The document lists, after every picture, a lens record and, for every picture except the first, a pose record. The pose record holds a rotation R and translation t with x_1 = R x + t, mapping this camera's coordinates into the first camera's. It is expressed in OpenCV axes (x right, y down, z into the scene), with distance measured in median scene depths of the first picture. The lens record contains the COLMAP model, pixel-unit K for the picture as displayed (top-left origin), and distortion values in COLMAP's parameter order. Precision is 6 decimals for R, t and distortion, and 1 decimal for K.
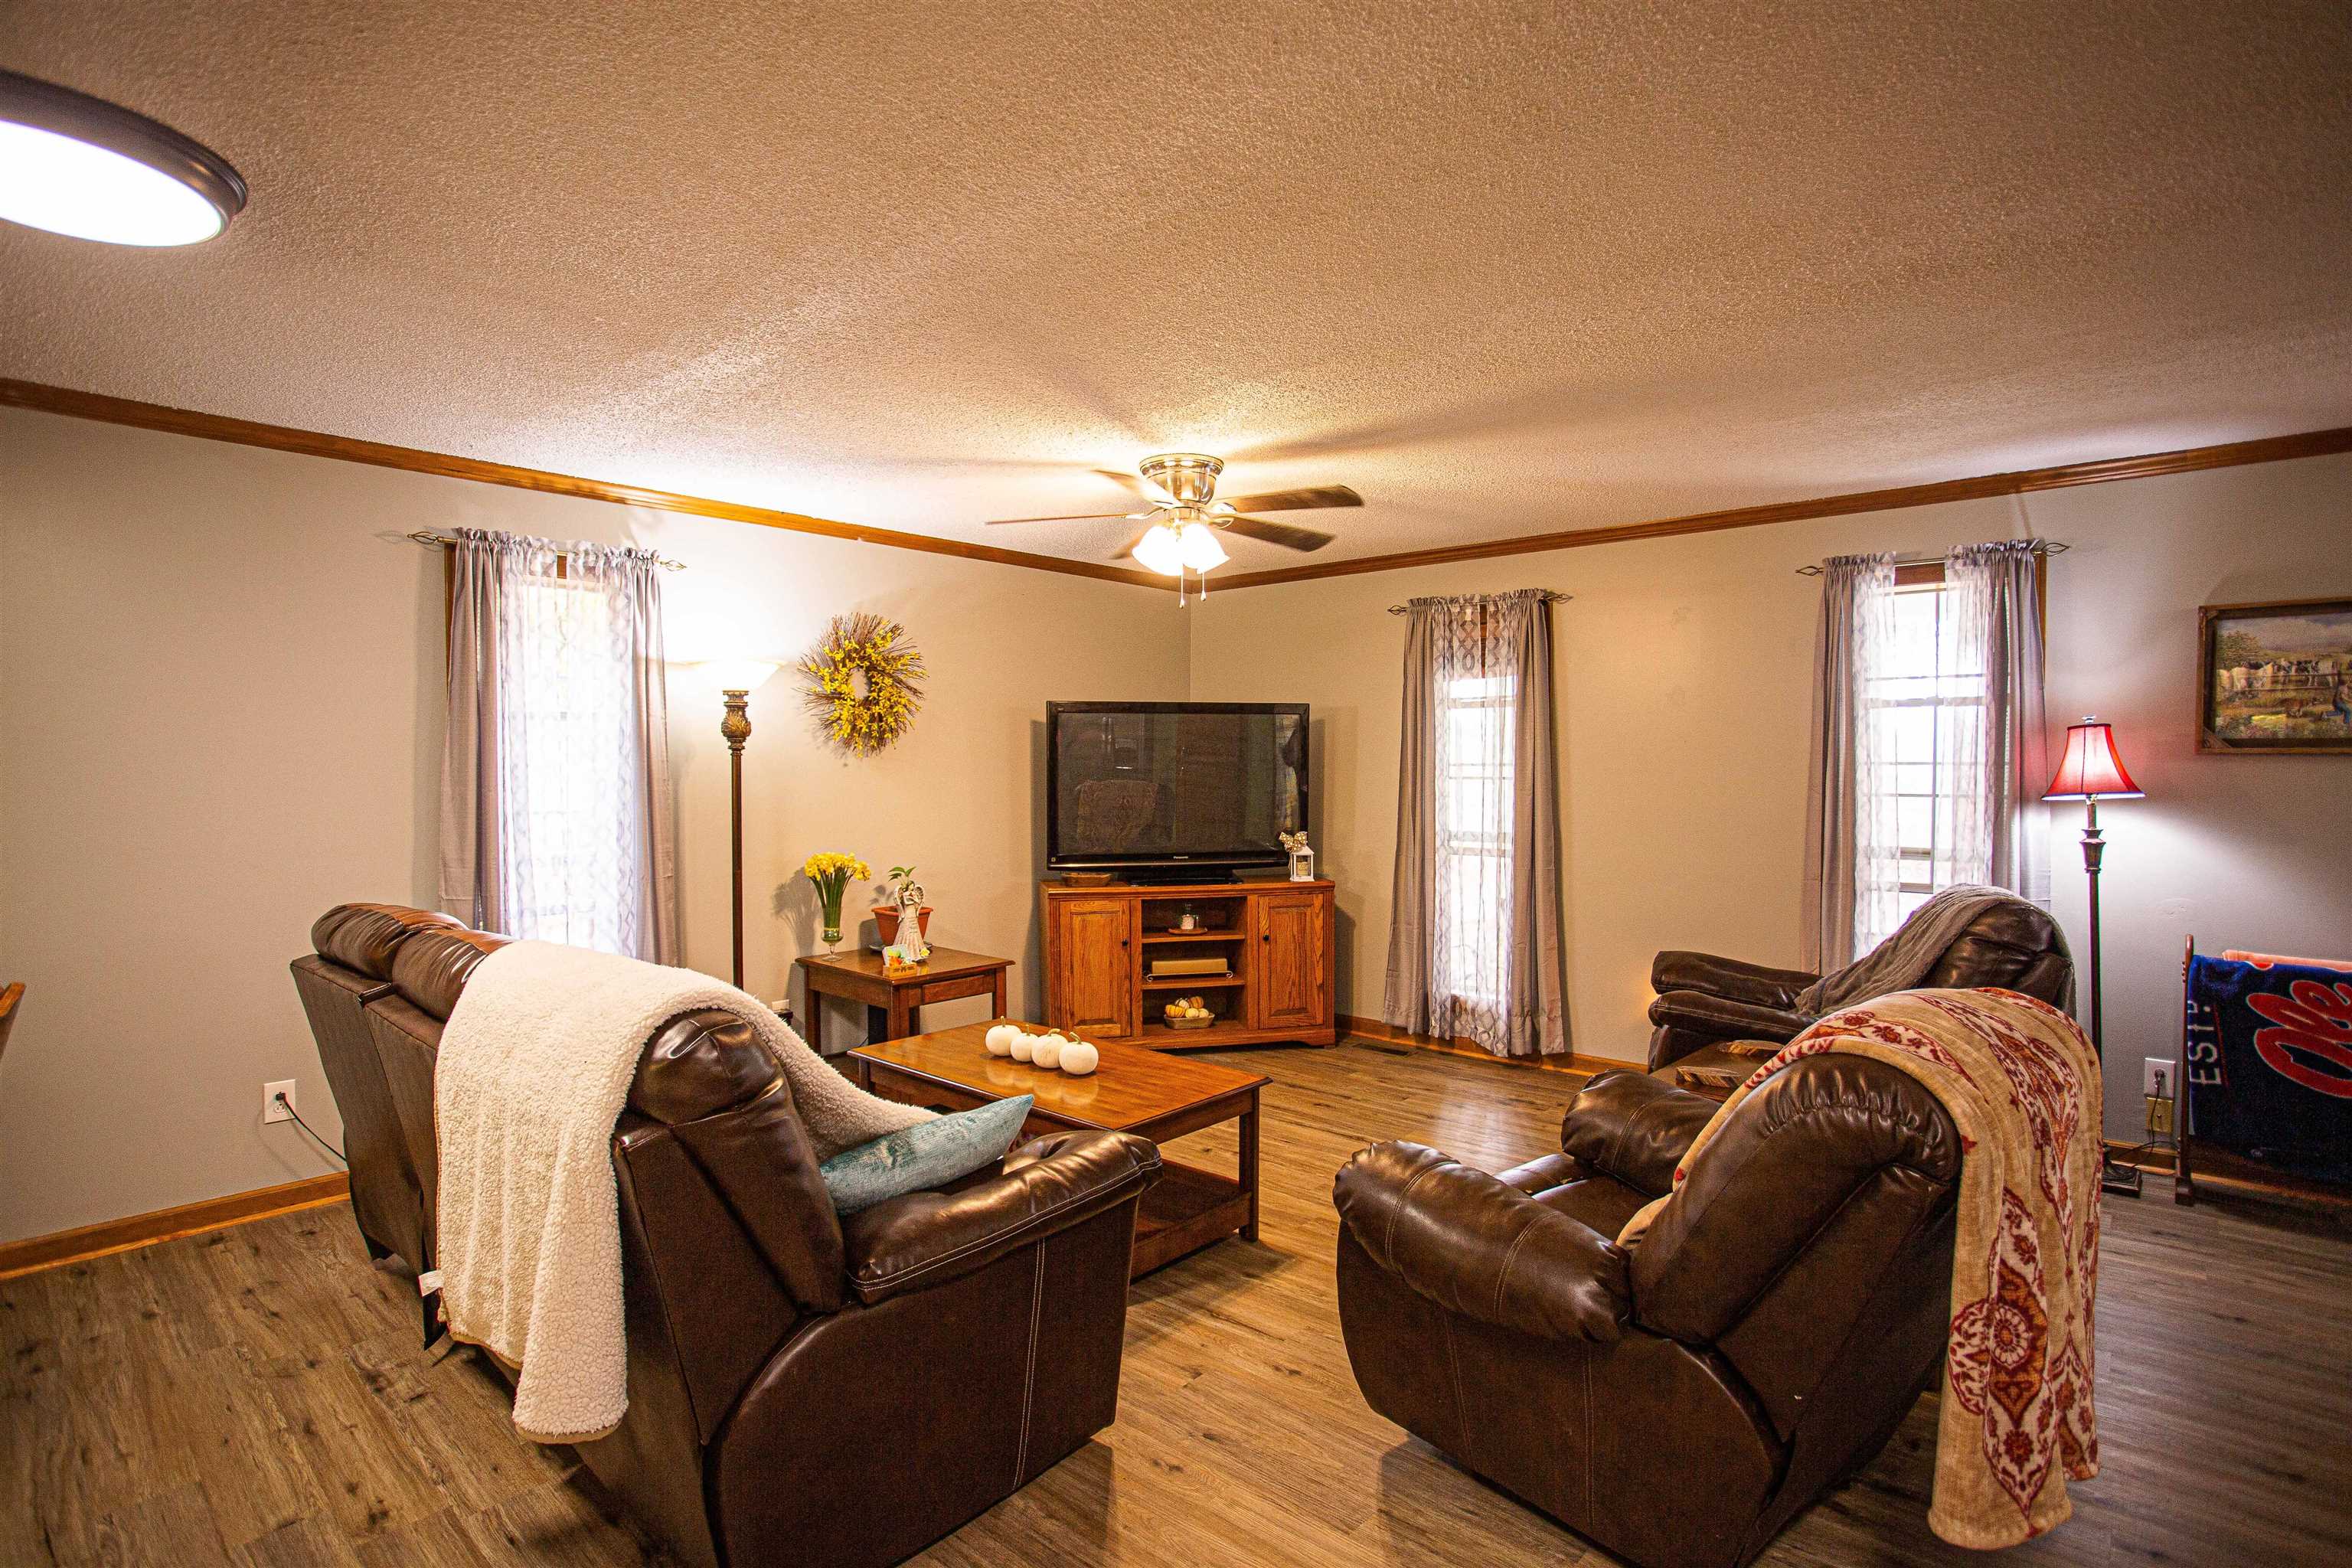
lens RADIAL K [[1154.2, 0, 1189.4], [0, 1154.2, 801.7], [0, 0, 1]] dist [-0.059781, 0.024188]
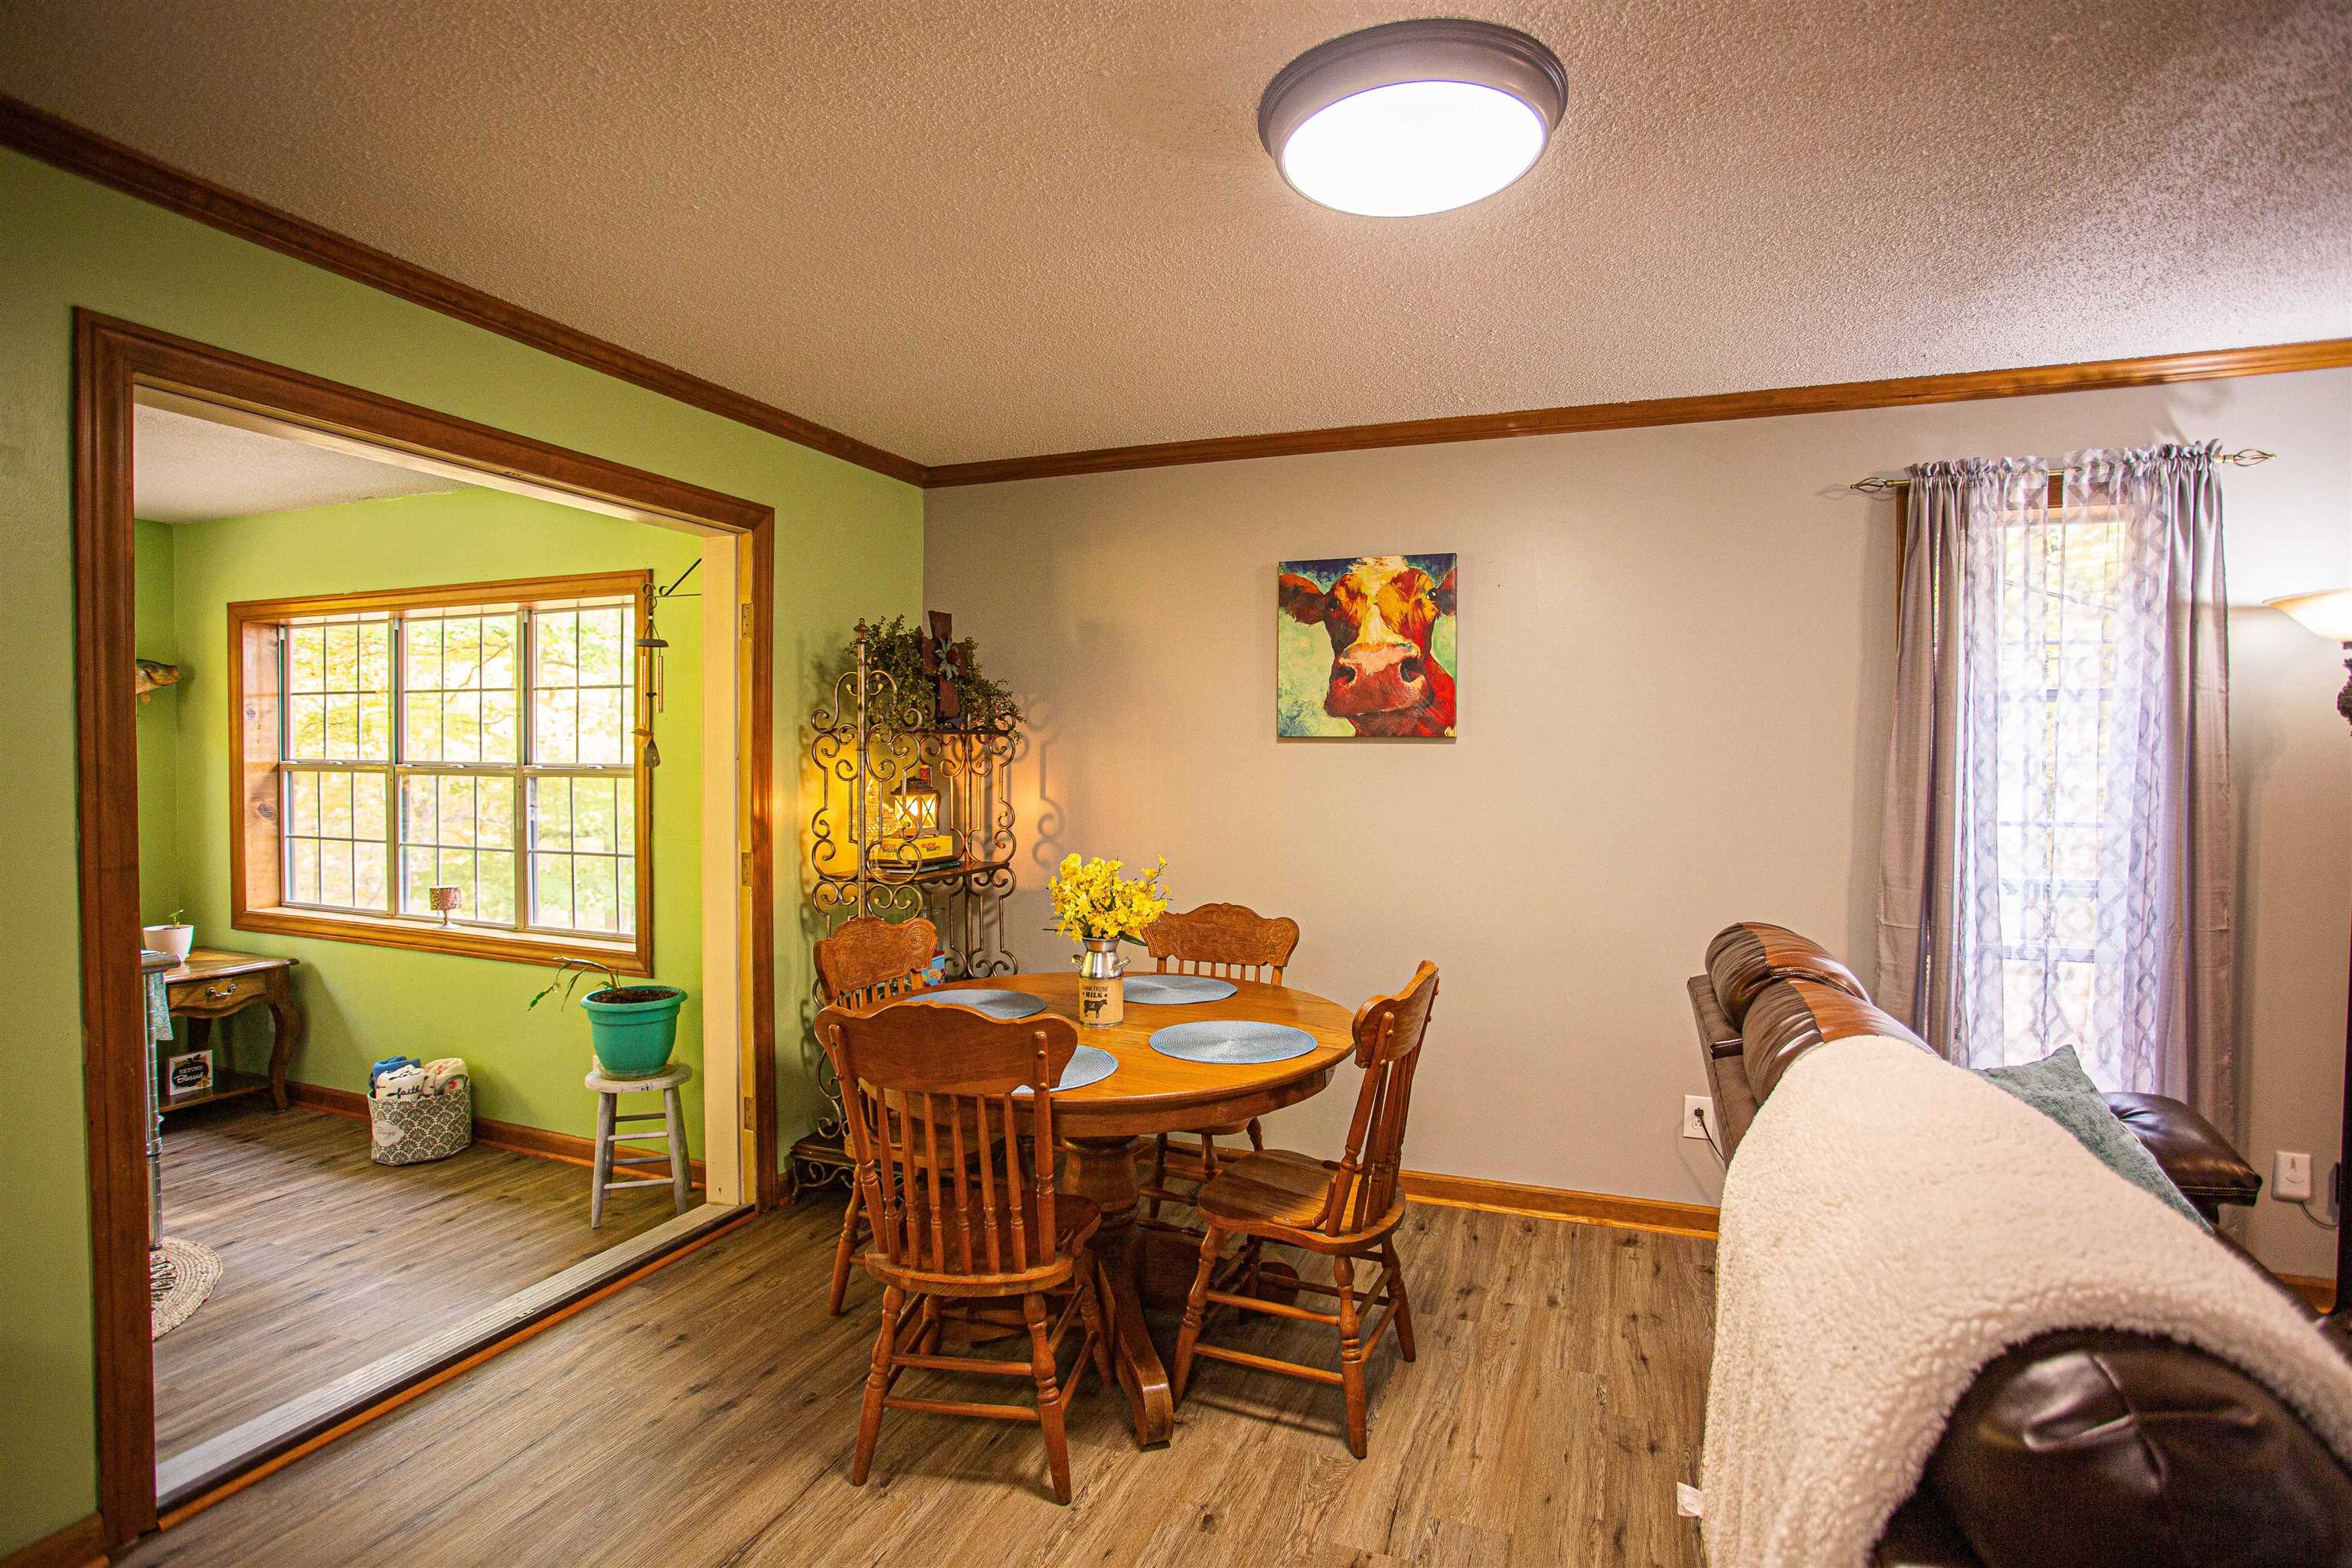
lens RADIAL K [[1154.2, 0, 1174.6], [0, 1154.2, 787.6], [0, 0, 1]] dist [-0.059781, 0.024188]
pose [[0.353029, 0.023410, -0.935319, -0.074940], [-0.034039, 0.999346, 0.012164, -0.005039], [0.934993, 0.027543, 0.353595, 0.221761]]
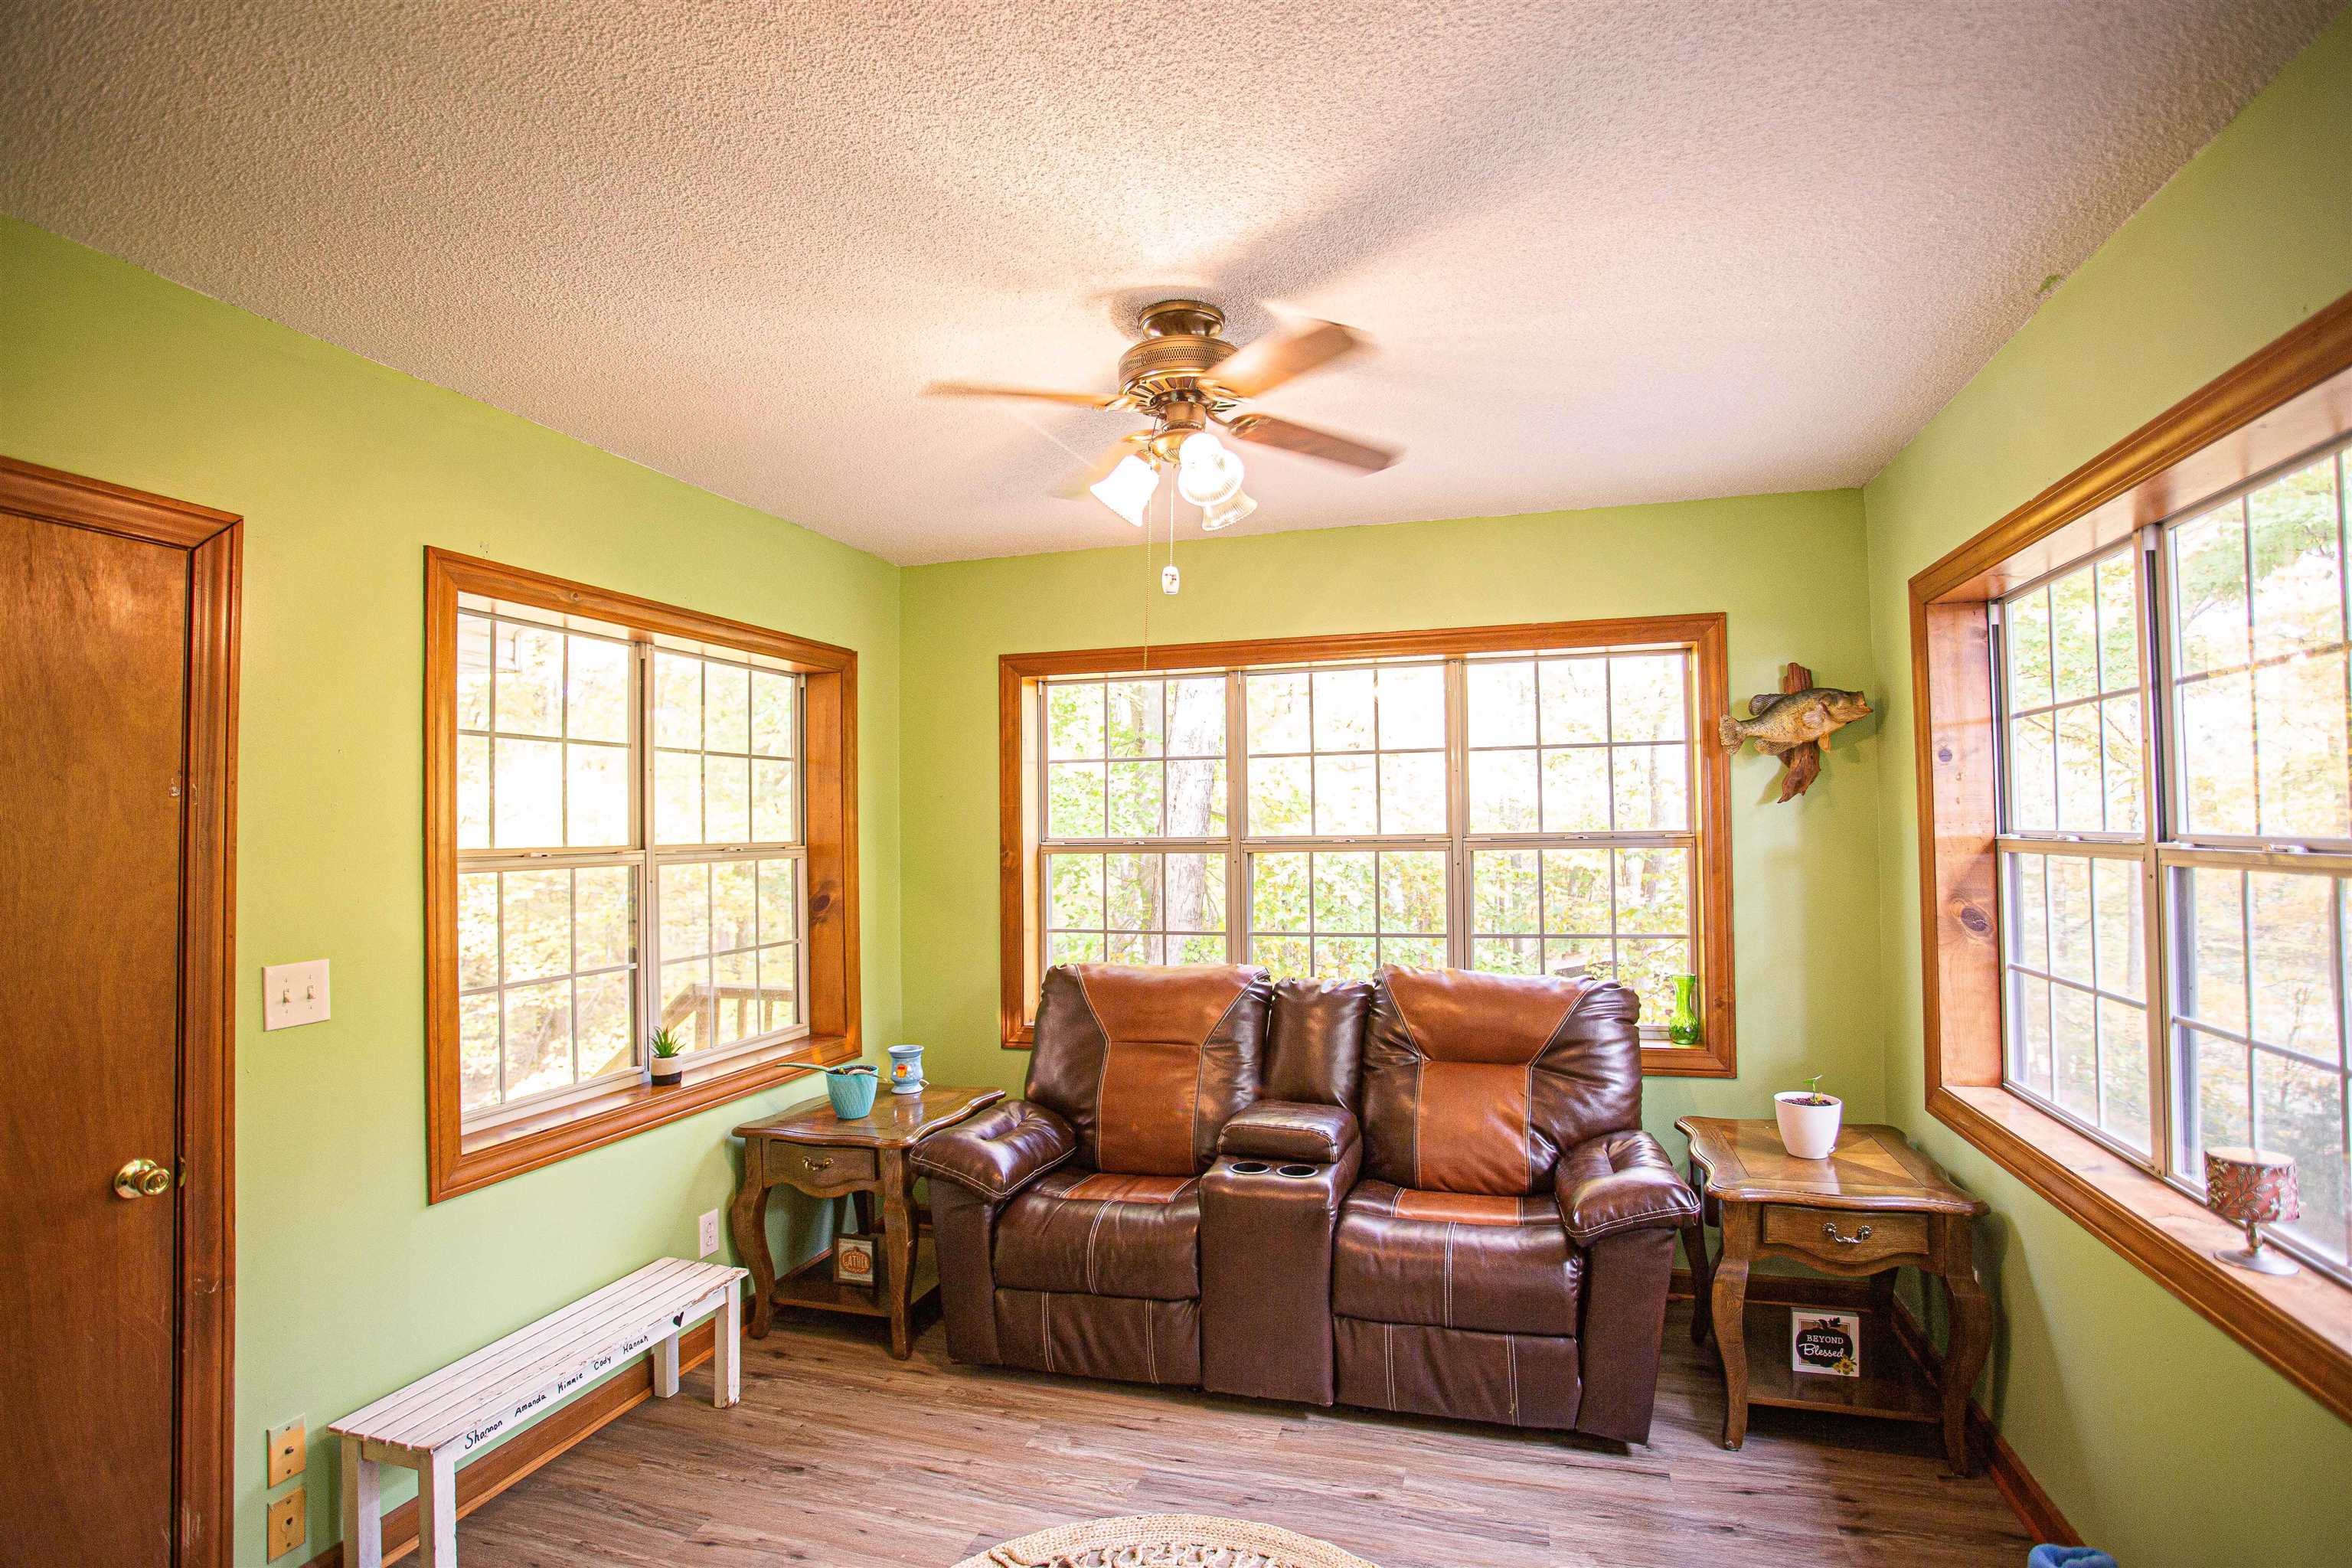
lens RADIAL K [[1154.2, 0, 1175.0], [0, 1154.2, 787.8], [0, 0, 1]] dist [-0.059781, 0.024188]
pose [[-0.903882, -0.003684, -0.427765, -0.812398], [-0.000721, 0.999975, -0.007088, -0.009869], [0.427781, -0.006098, -0.903862, 0.158766]]
